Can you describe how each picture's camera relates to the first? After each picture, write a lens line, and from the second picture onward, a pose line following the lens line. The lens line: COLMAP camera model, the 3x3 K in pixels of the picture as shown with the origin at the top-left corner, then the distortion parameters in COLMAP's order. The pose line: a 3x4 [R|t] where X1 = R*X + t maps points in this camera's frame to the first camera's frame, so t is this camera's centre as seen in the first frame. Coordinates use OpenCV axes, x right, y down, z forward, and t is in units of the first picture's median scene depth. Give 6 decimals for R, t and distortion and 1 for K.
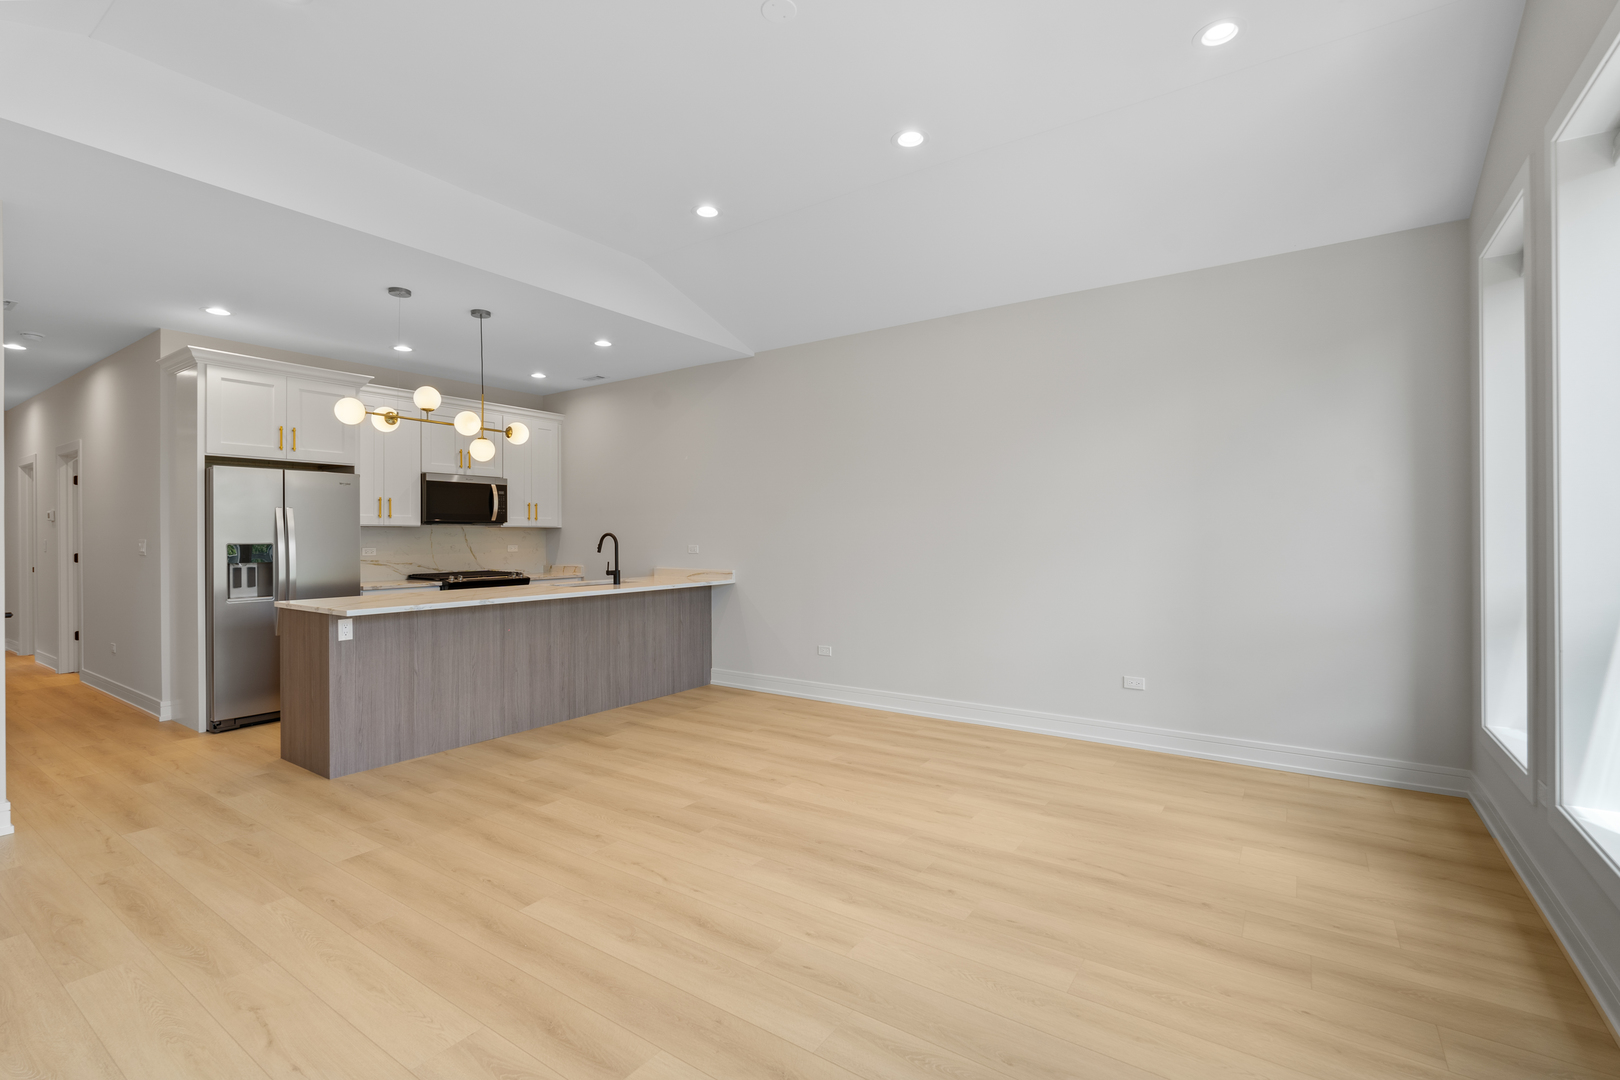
lens RADIAL K [[722.1, 0, 809.0], [0, 722.1, 534.9], [0, 0, 1]] dist [-0.003571, 0.000555]
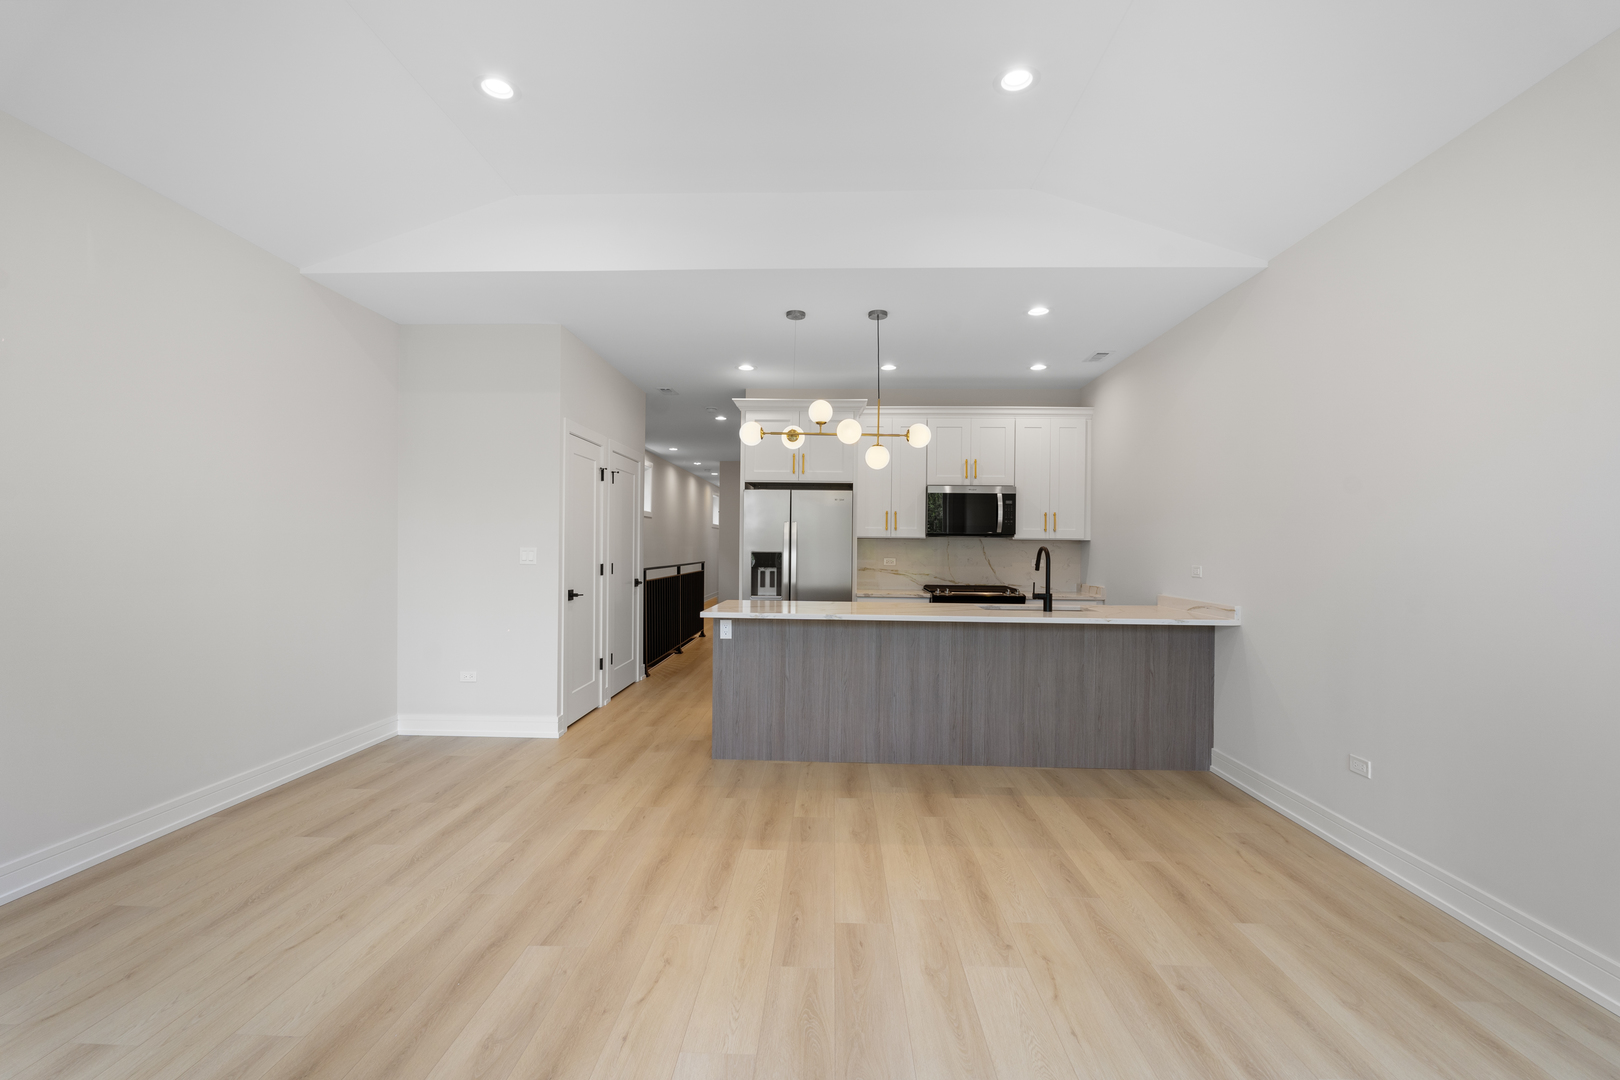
lens RADIAL K [[714.3, 0, 810.9], [0, 714.3, 543.2], [0, 0, 1]] dist [-0.002591, -0.000191]
pose [[0.534768, 0.006160, -0.844977, 0.289459], [-0.013120, 0.999913, -0.001013, -0.002286], [0.844897, 0.011628, 0.534802, 0.409142]]
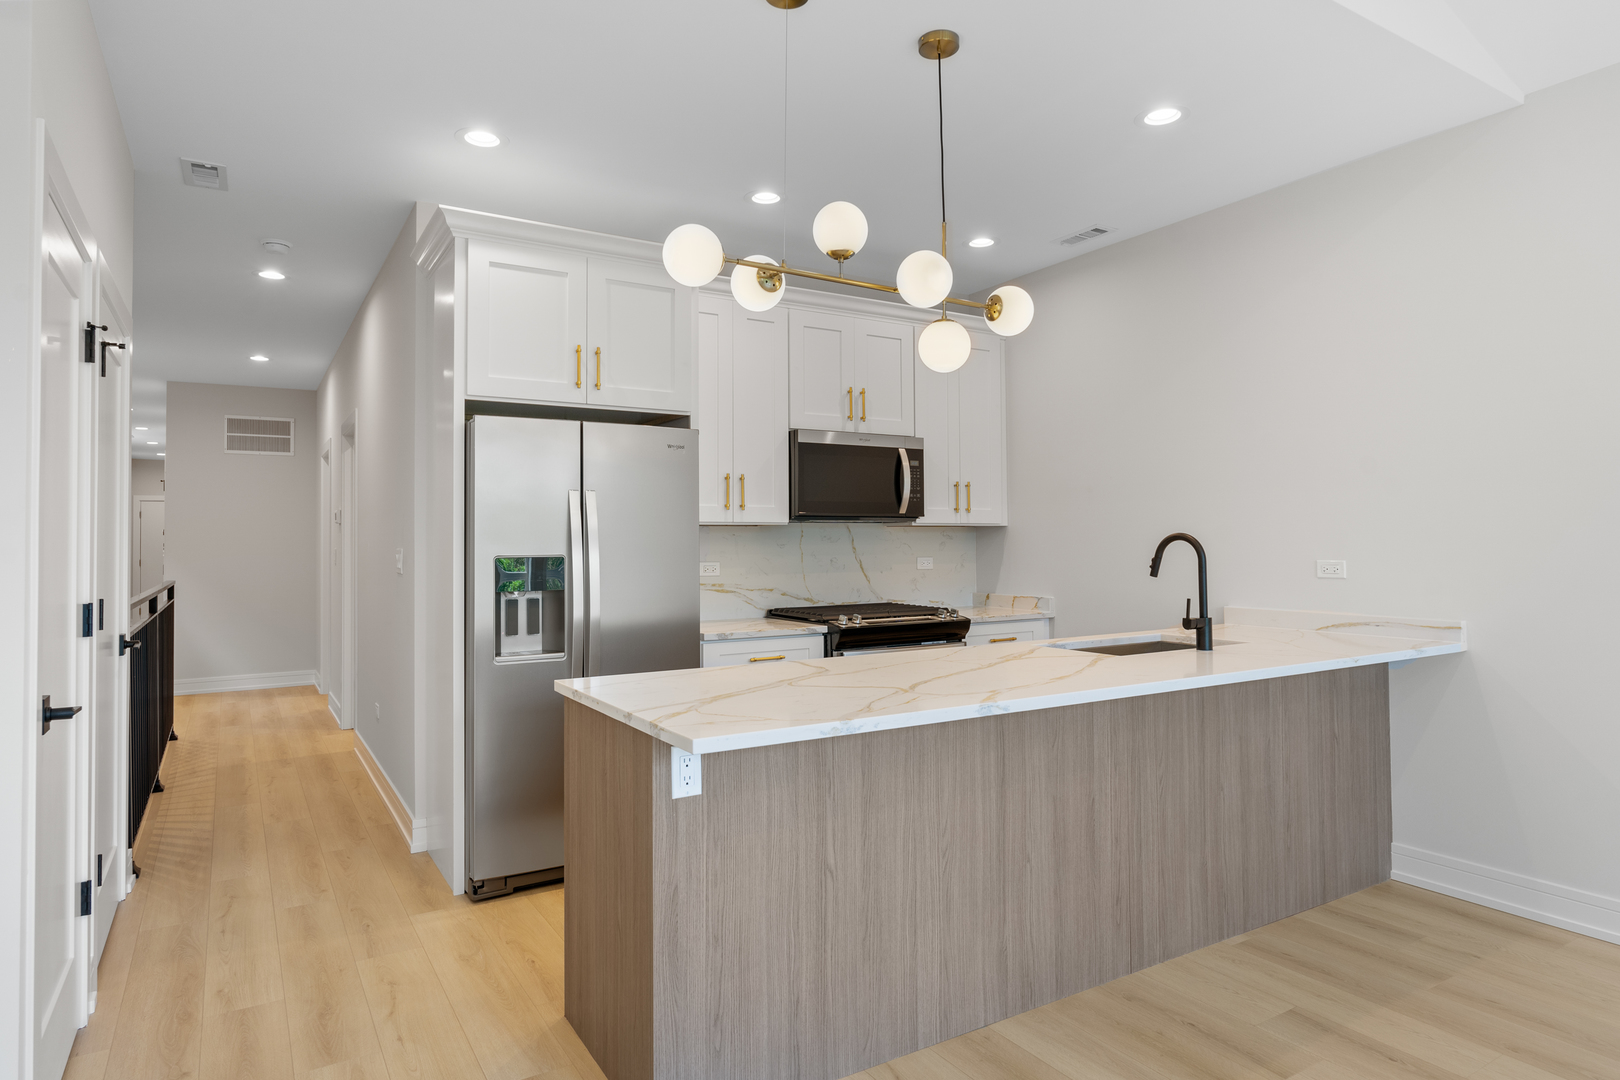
lens RADIAL K [[935.5, 0, 812.6], [0, 935.5, 516.6], [0, 0, 1]] dist [-0.001469, 0.000681]
pose [[0.915083, -0.014215, -0.403015, -0.287065], [0.003915, 0.999645, -0.026370, 0.001506], [0.403247, 0.022553, 0.914813, 0.428829]]
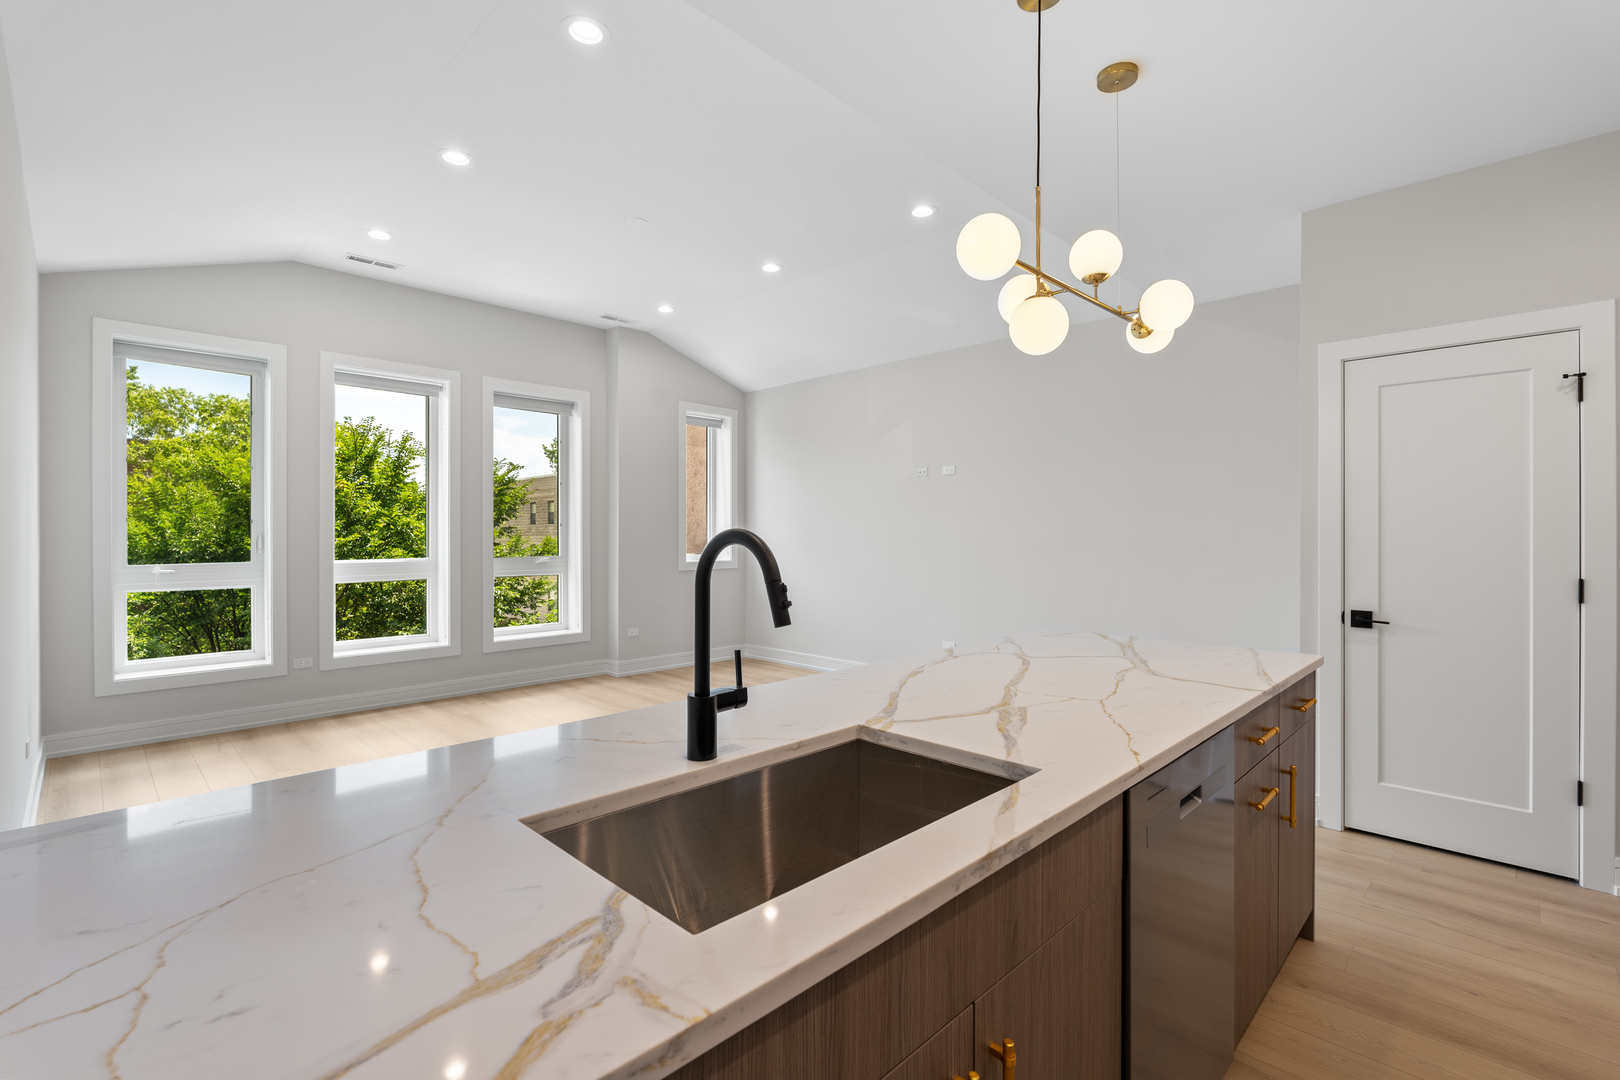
lens RADIAL K [[722.1, 0, 809.0], [0, 722.1, 534.9], [0, 0, 1]] dist [-0.003571, 0.000555]
pose [[-0.984874, 0.003030, 0.173245, -0.382698], [0.003014, 0.999995, -0.000357, -0.001194], [-0.173246, 0.000170, -0.984879, 1.374452]]
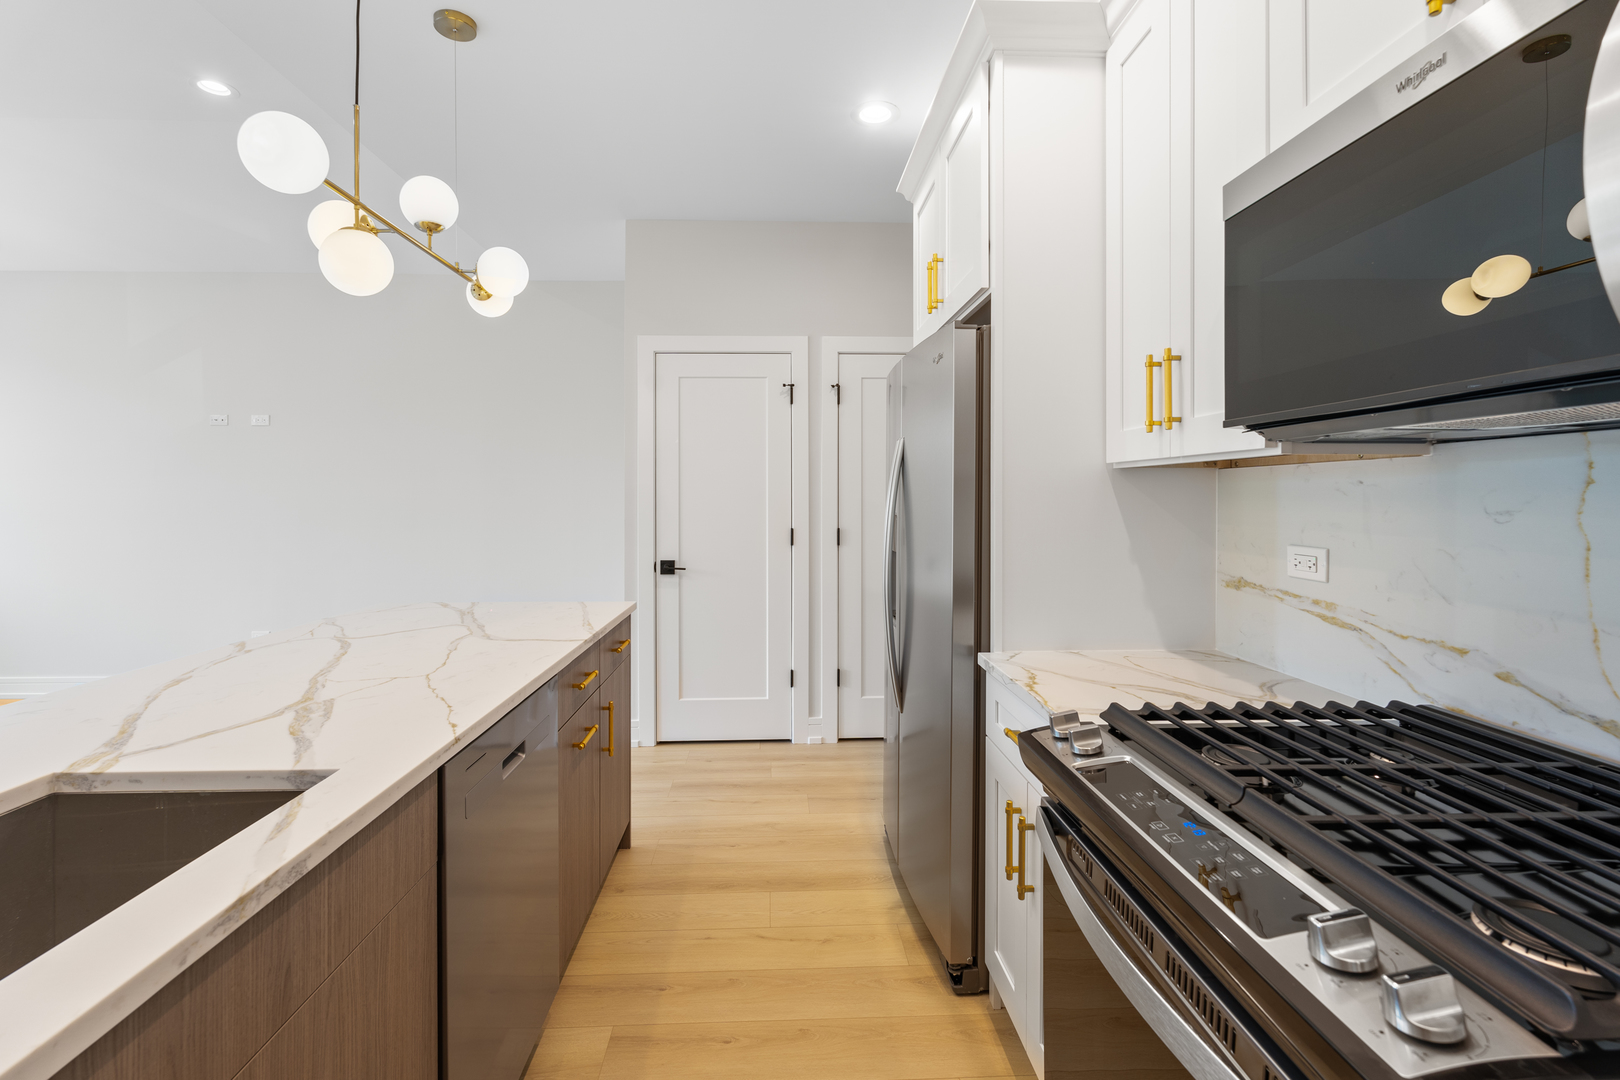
lens RADIAL K [[726.9, 0, 793.1], [0, 726.9, 500.2], [0, 0, 1]] dist [-0.002777, 0.000075]
pose [[-0.806562, 0.009086, -0.591080, -0.401031], [0.007020, 0.999959, 0.005792, -0.001150], [0.591108, 0.000522, -0.806592, 1.371209]]
